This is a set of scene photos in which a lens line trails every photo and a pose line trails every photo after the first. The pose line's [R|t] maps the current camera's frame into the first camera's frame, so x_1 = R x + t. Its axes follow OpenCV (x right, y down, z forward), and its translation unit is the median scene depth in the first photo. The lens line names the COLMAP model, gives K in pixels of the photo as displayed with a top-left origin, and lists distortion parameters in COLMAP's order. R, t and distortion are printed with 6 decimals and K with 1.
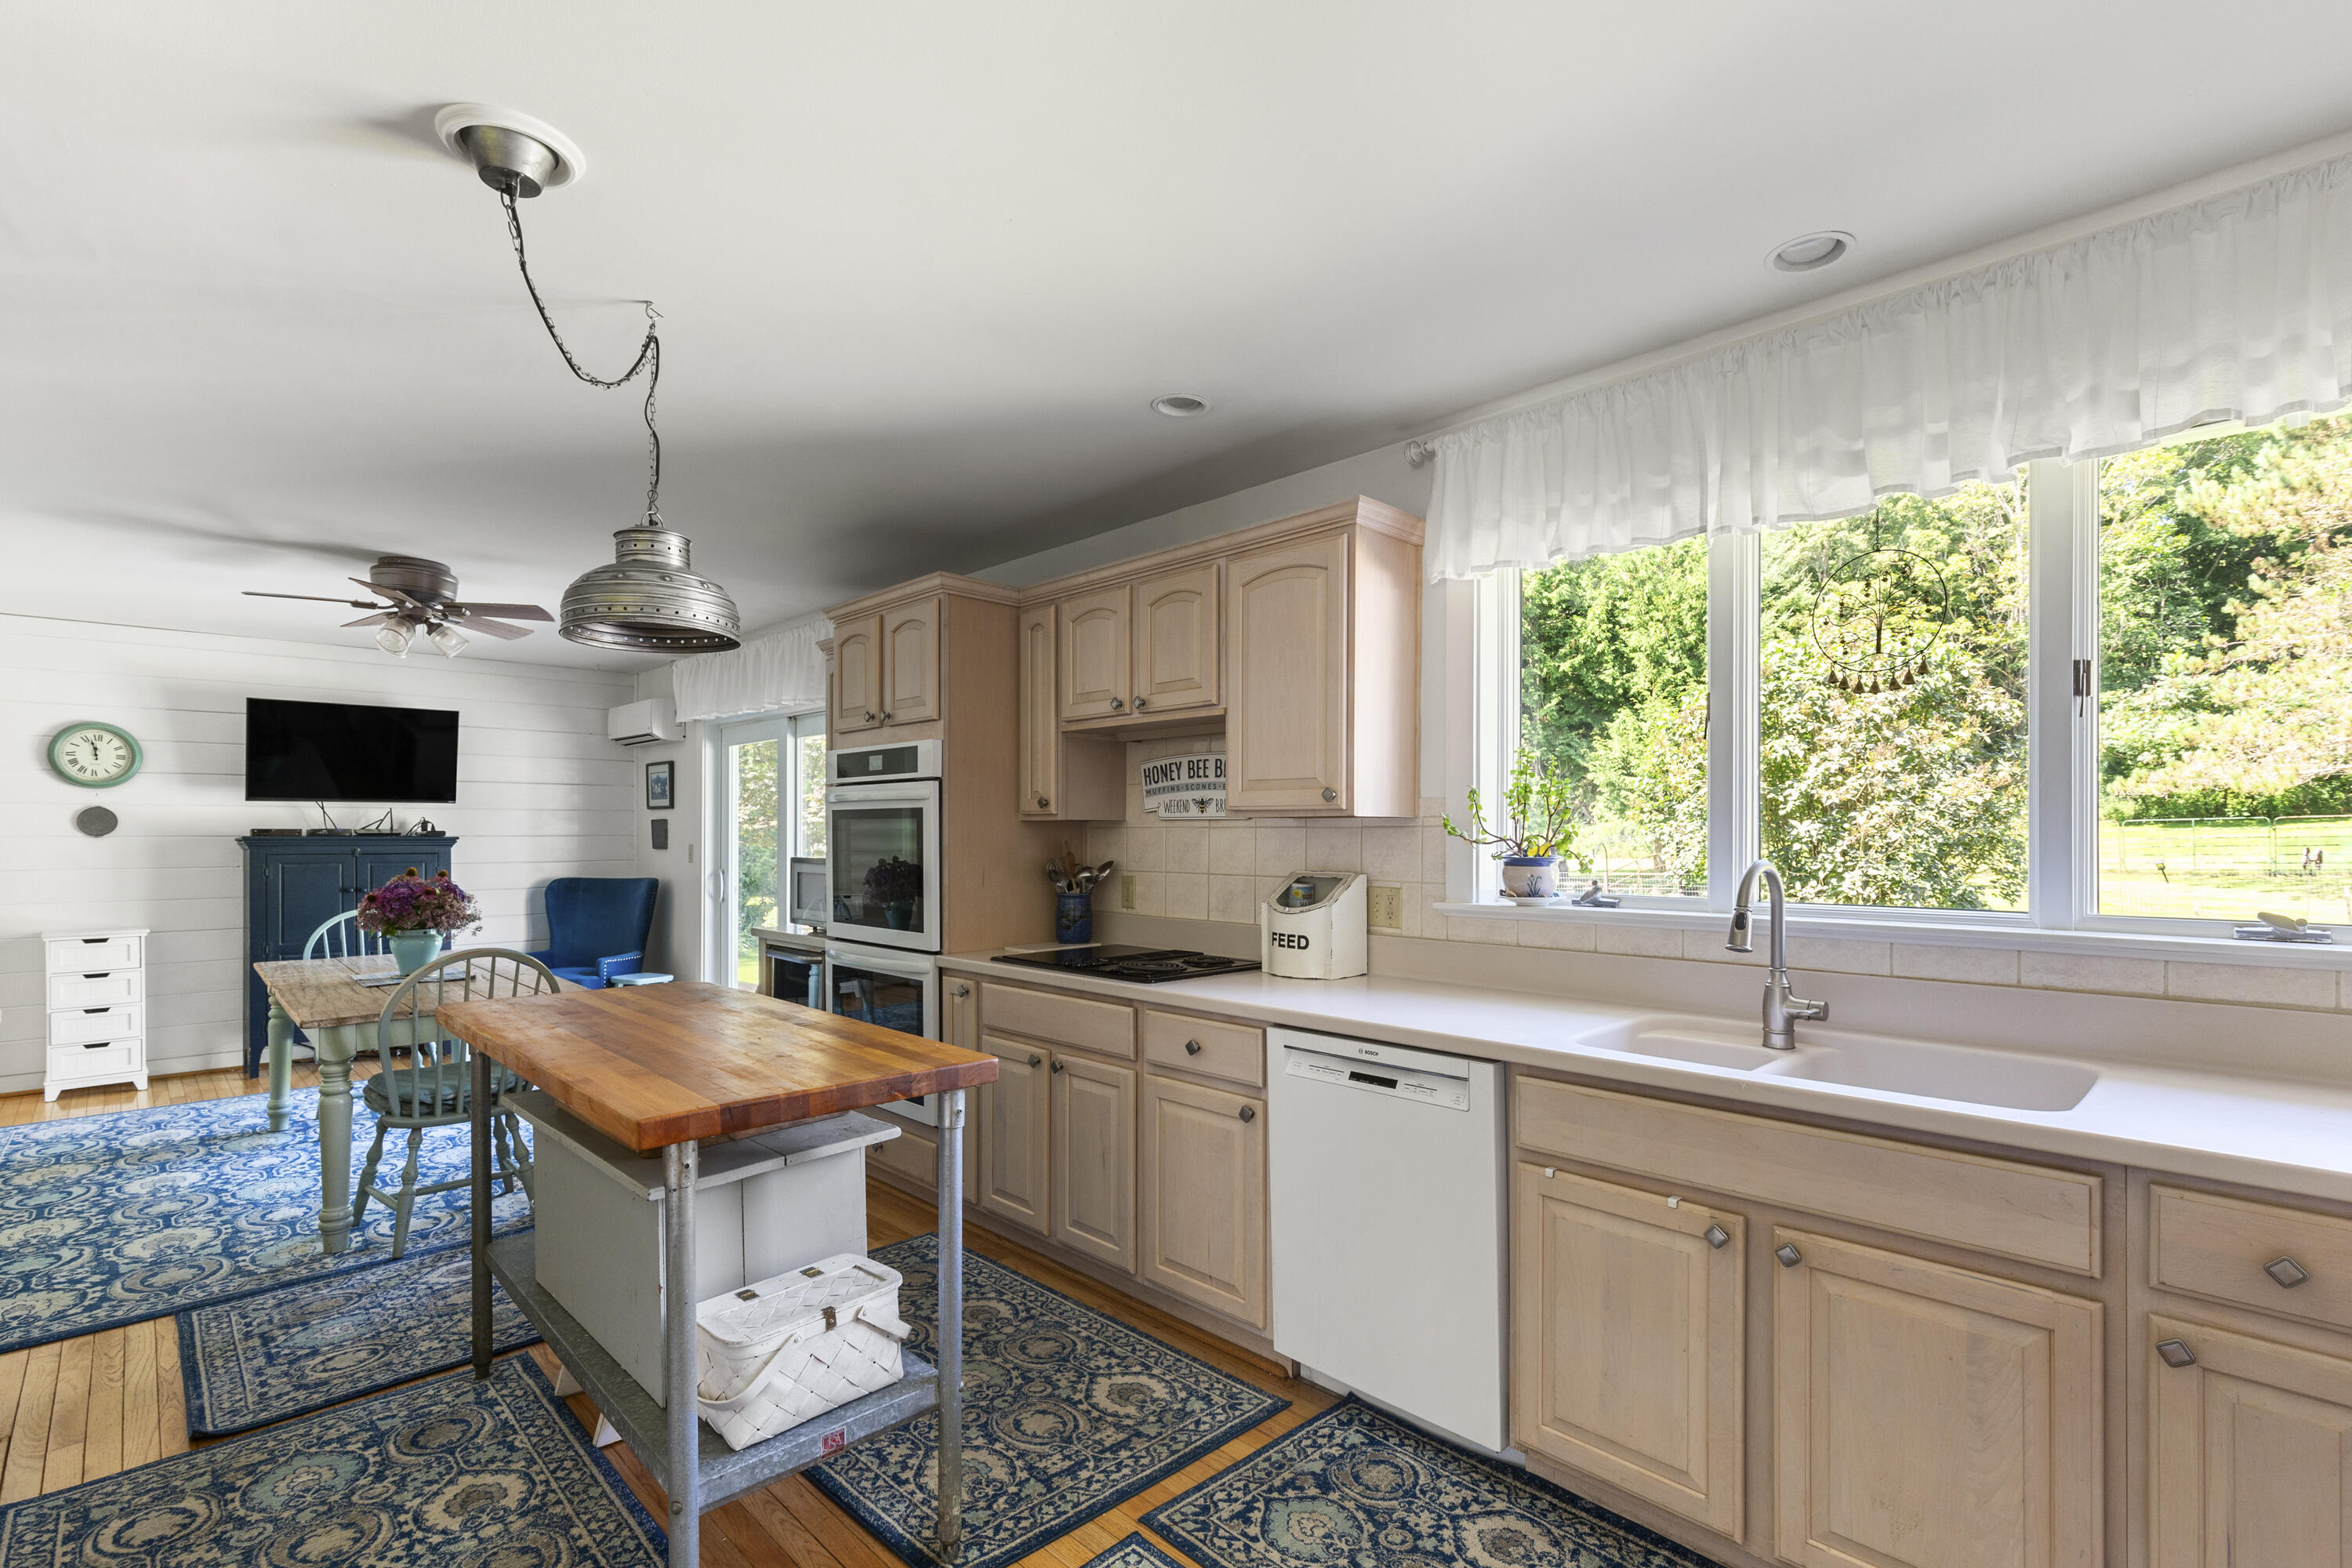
lens RADIAL K [[1048.6, 0, 1178.4], [0, 1048.6, 848.1], [0, 0, 1]] dist [-0.001232, -0.000617]
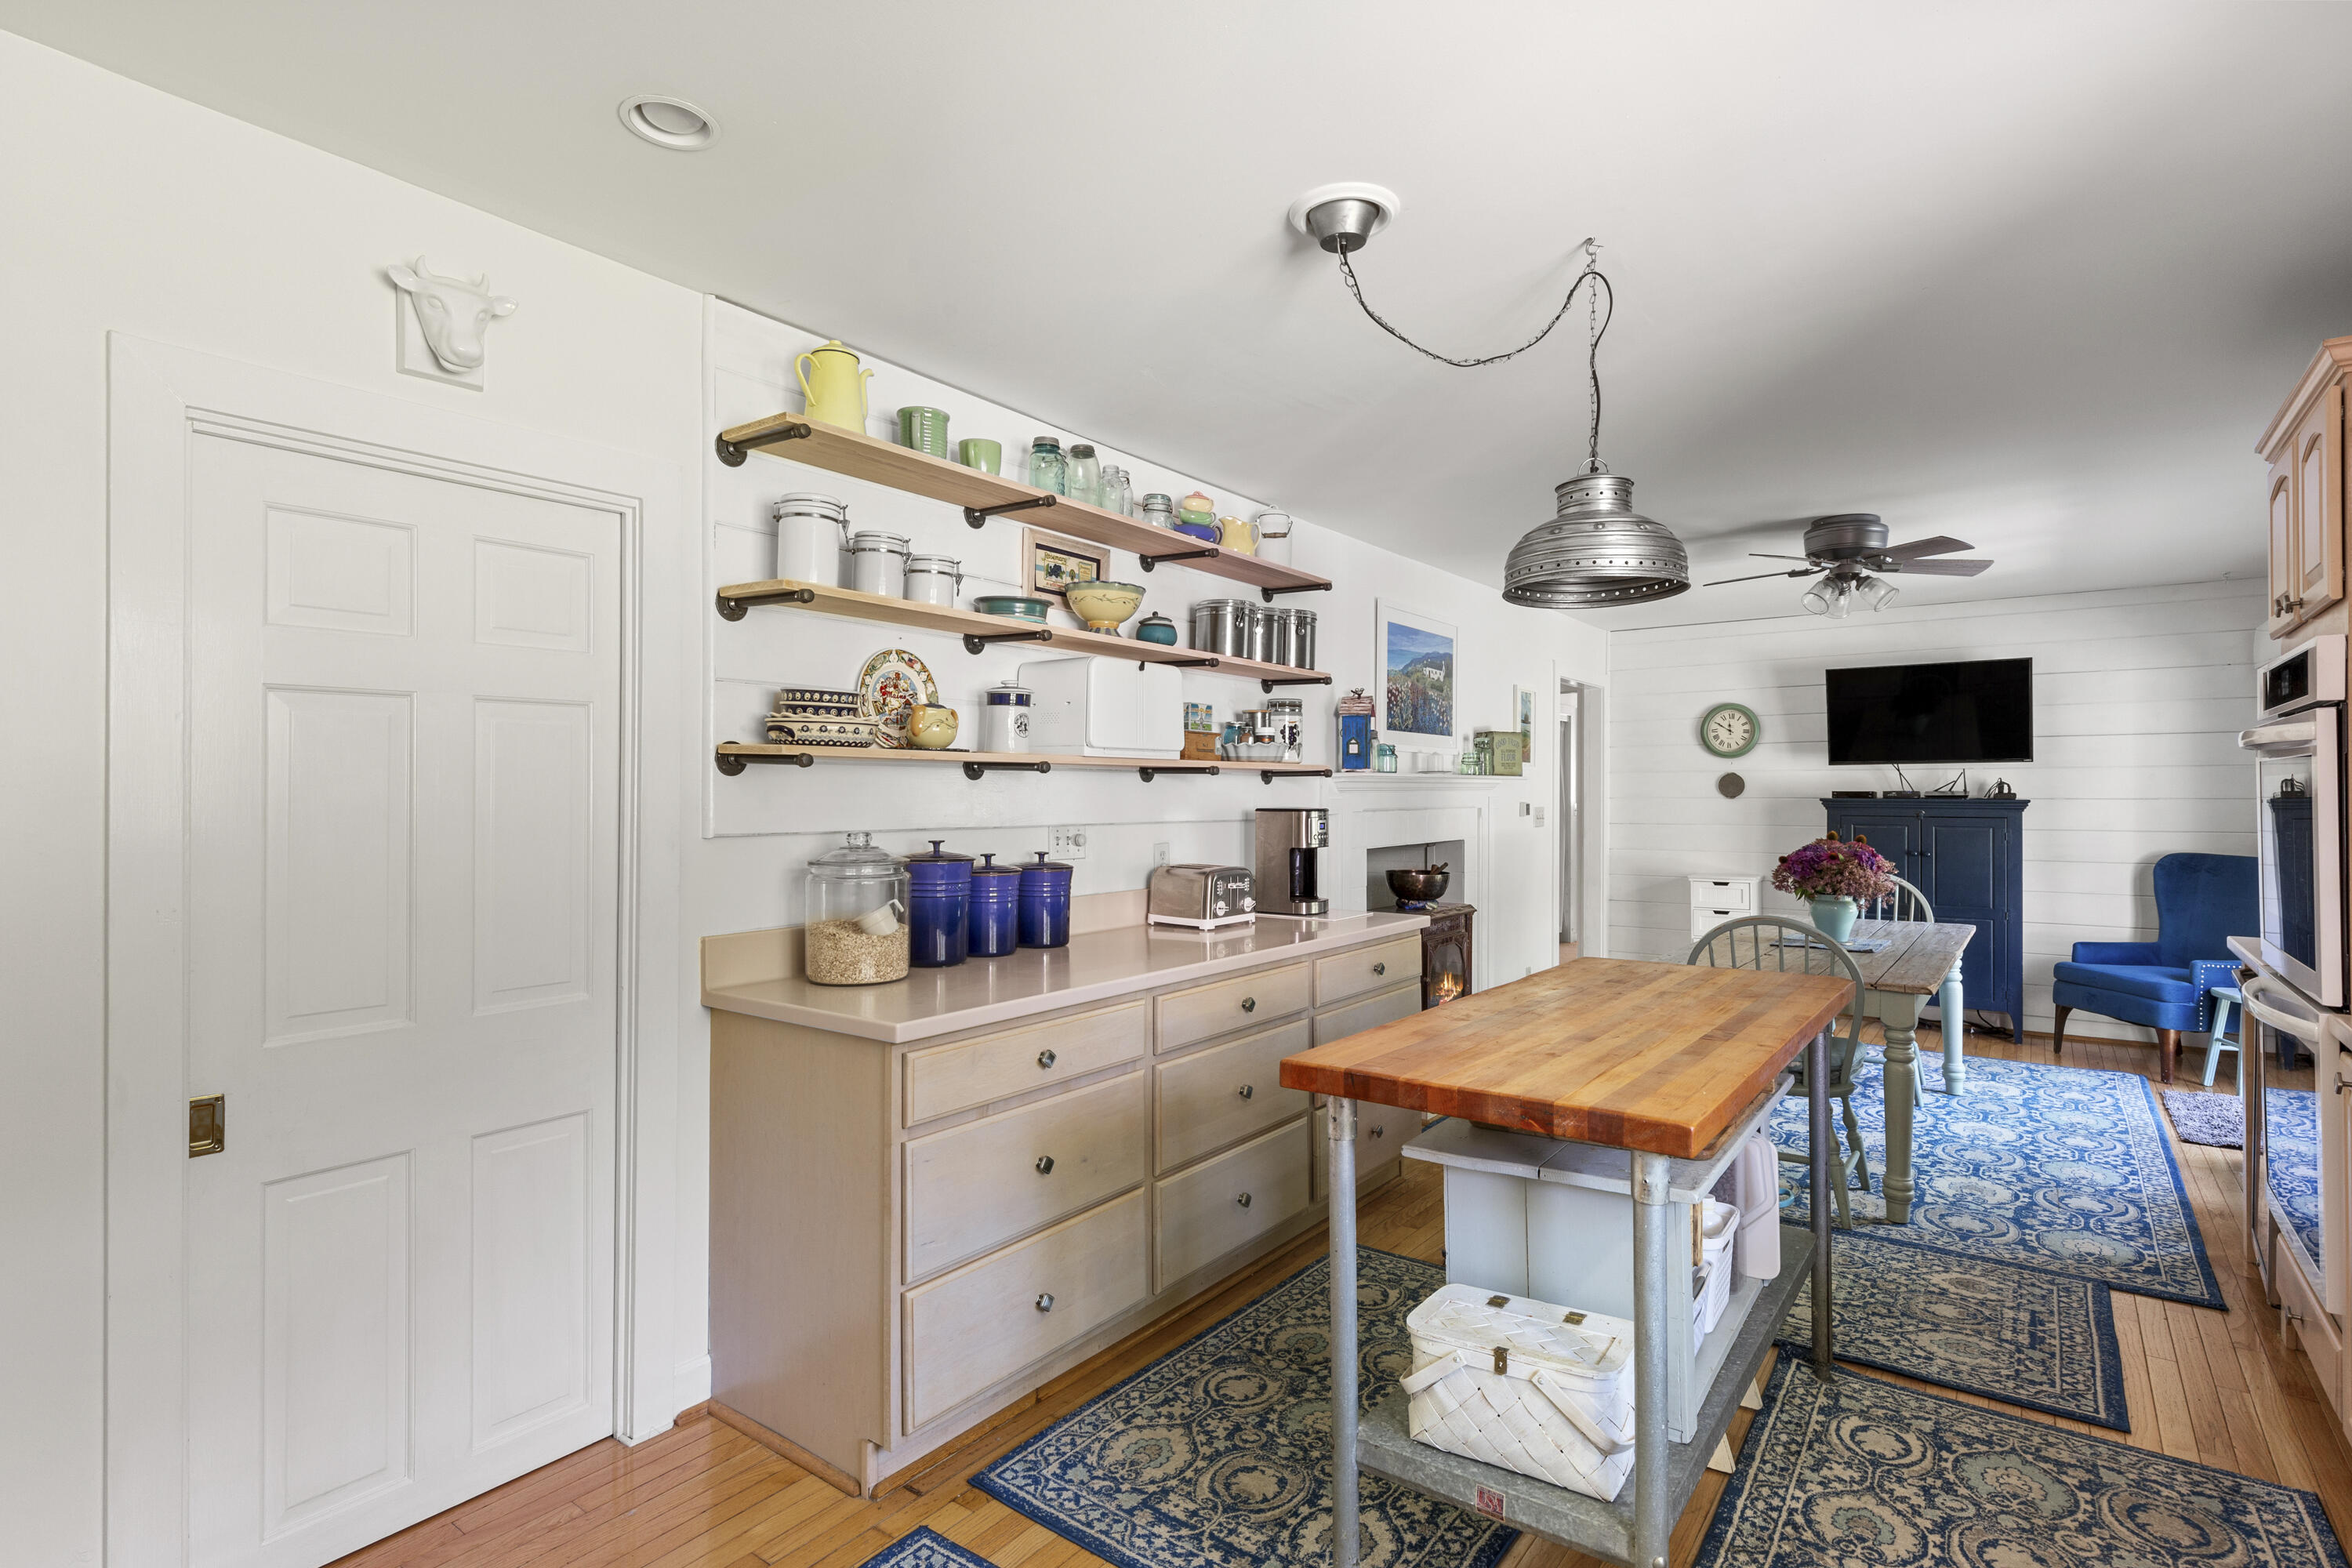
lens RADIAL K [[1159.2, 0, 1226.9], [0, 1159.2, 776.0], [0, 0, 1]] dist [0.031223, -0.000576]
pose [[0.188282, -0.014656, -0.982006, 0.137139], [-0.015517, 0.999719, -0.017896, -0.002712], [0.981992, 0.018607, 0.188002, 0.140273]]
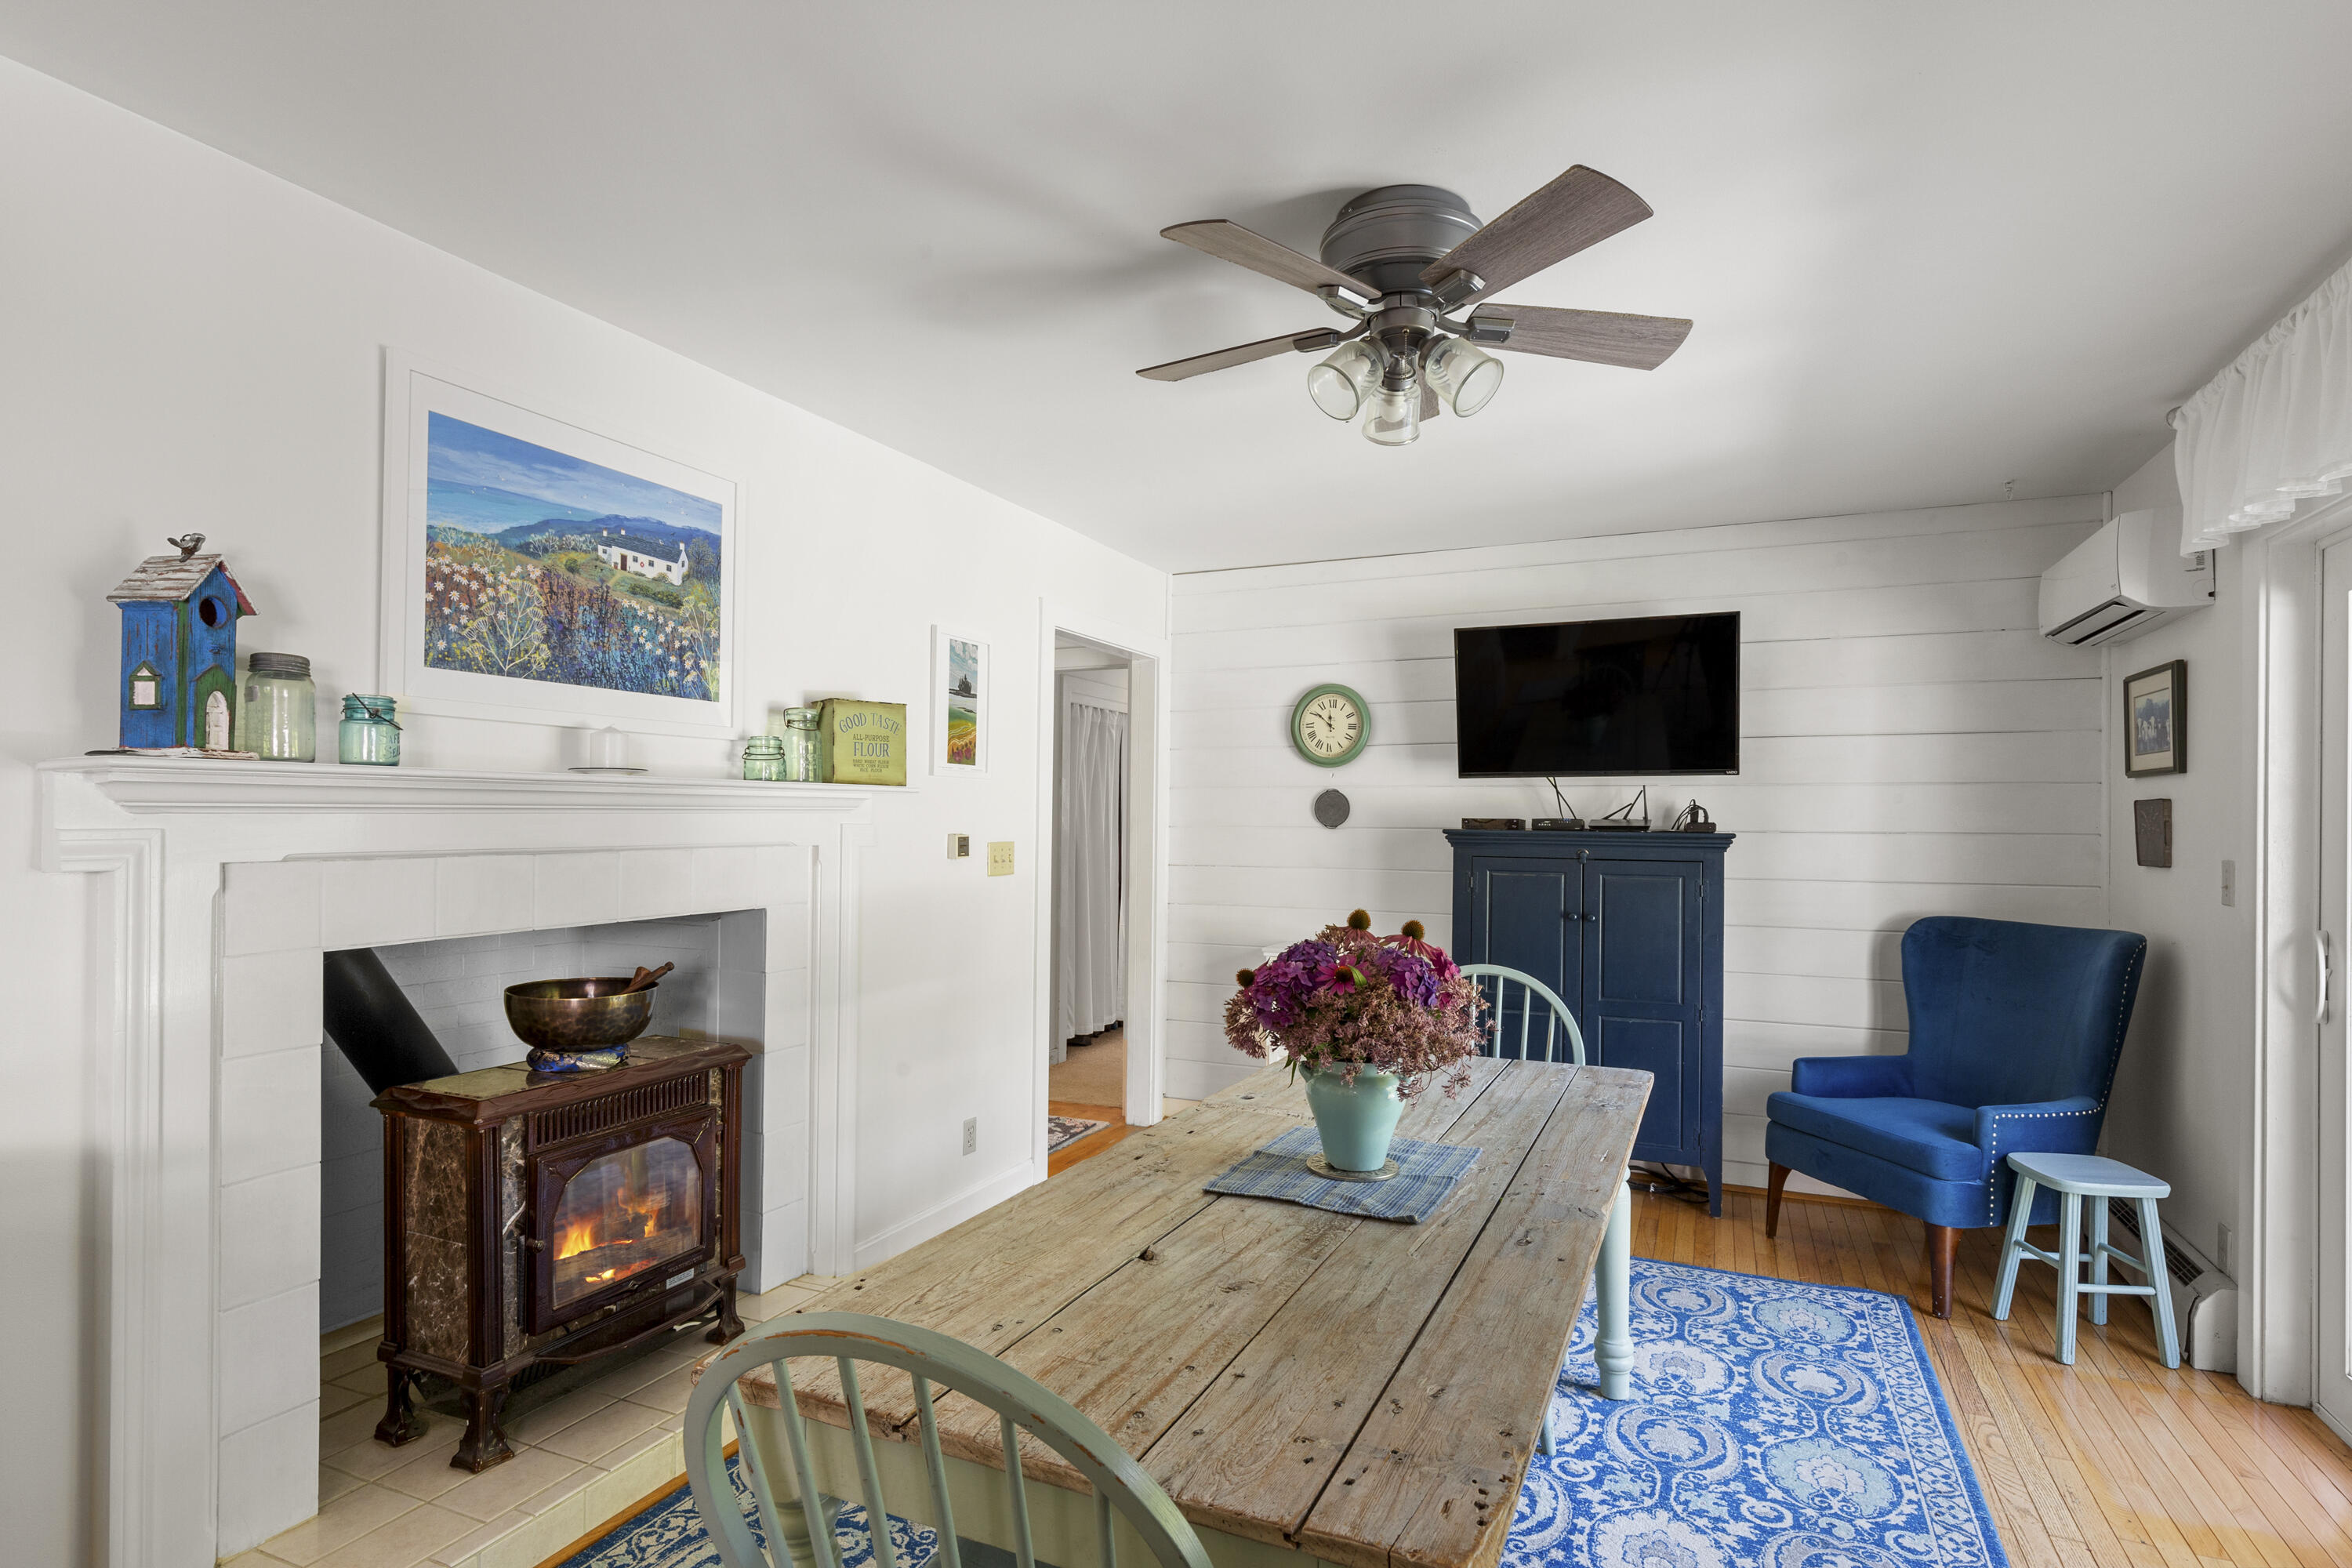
lens RADIAL K [[1223.5, 0, 1185.1], [0, 1223.5, 807.0], [0, 0, 1]] dist [0.019170, -0.000545]
pose [[0.376415, -0.006121, -0.926431, -0.168038], [-0.021399, 0.999654, -0.015299, -0.007985], [0.926204, 0.025583, 0.376153, 0.430426]]
